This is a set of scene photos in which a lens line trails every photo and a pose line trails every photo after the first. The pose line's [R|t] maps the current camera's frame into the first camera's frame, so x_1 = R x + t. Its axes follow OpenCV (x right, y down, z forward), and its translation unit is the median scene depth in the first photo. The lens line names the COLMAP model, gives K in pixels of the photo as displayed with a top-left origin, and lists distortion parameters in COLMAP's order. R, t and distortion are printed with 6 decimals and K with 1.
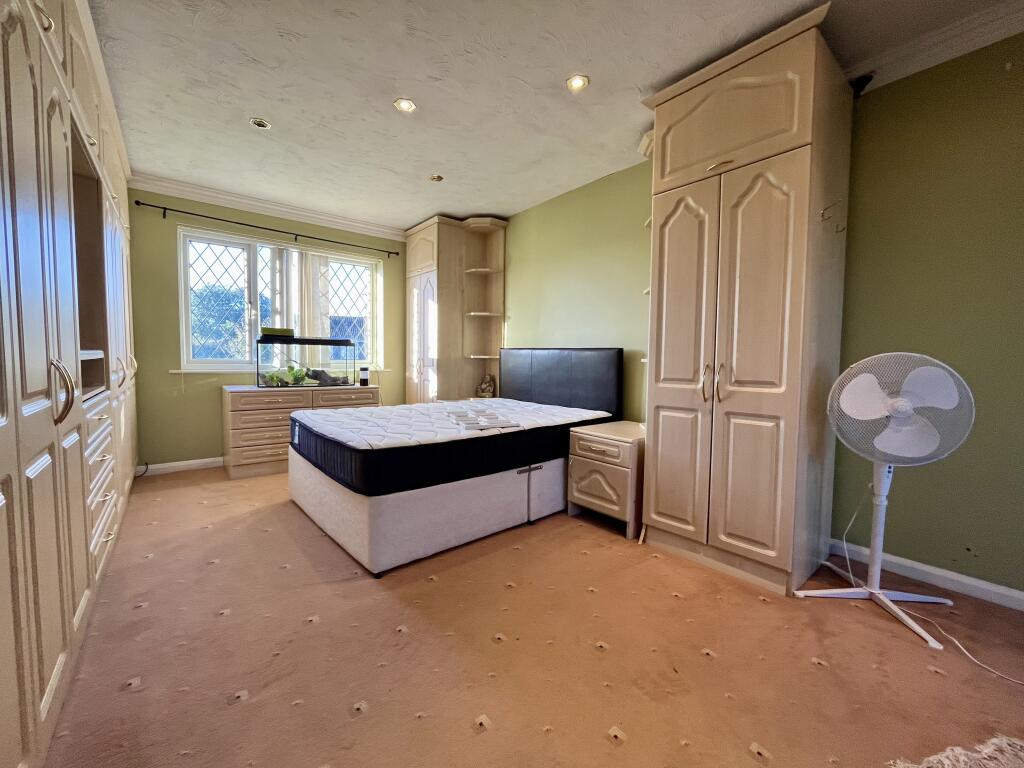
lens RADIAL K [[417.0, 0, 509.6], [0, 417.0, 383.7], [0, 0, 1]] dist [-0.003142, -0.000306]
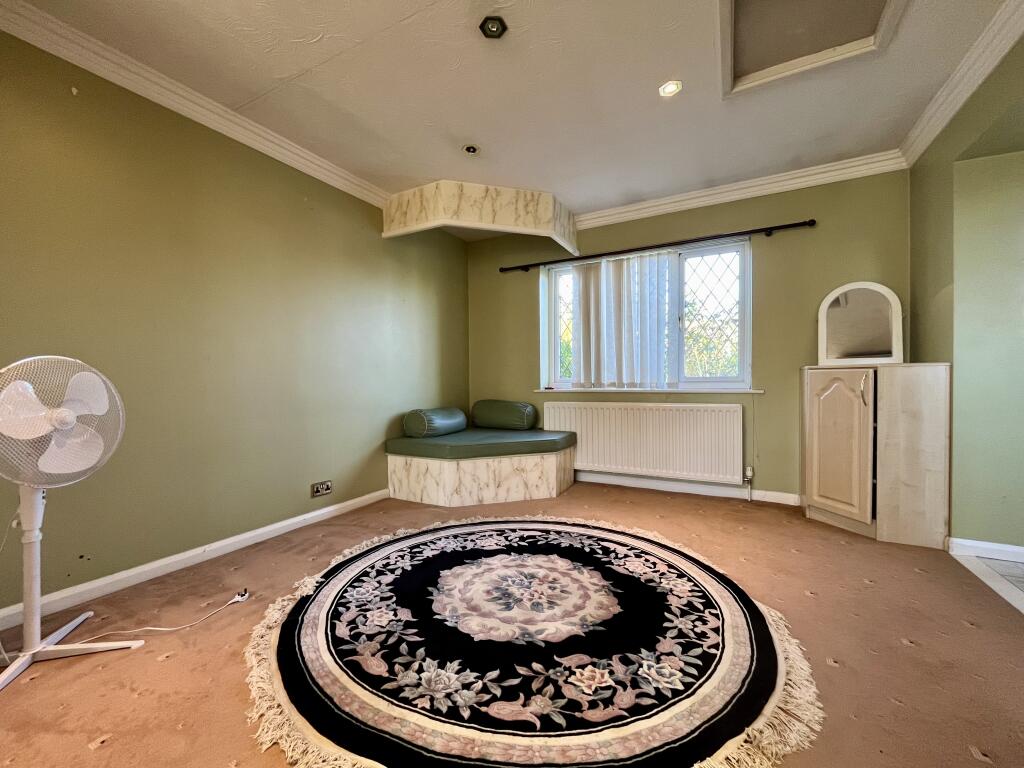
lens RADIAL K [[417.0, 0, 509.6], [0, 417.0, 383.7], [0, 0, 1]] dist [-0.003142, -0.000306]
pose [[-0.384878, -0.018183, 0.922788, -0.228112], [0.059556, 0.997233, 0.044490, 0.001232], [-0.921044, 0.072081, -0.382730, 0.450829]]
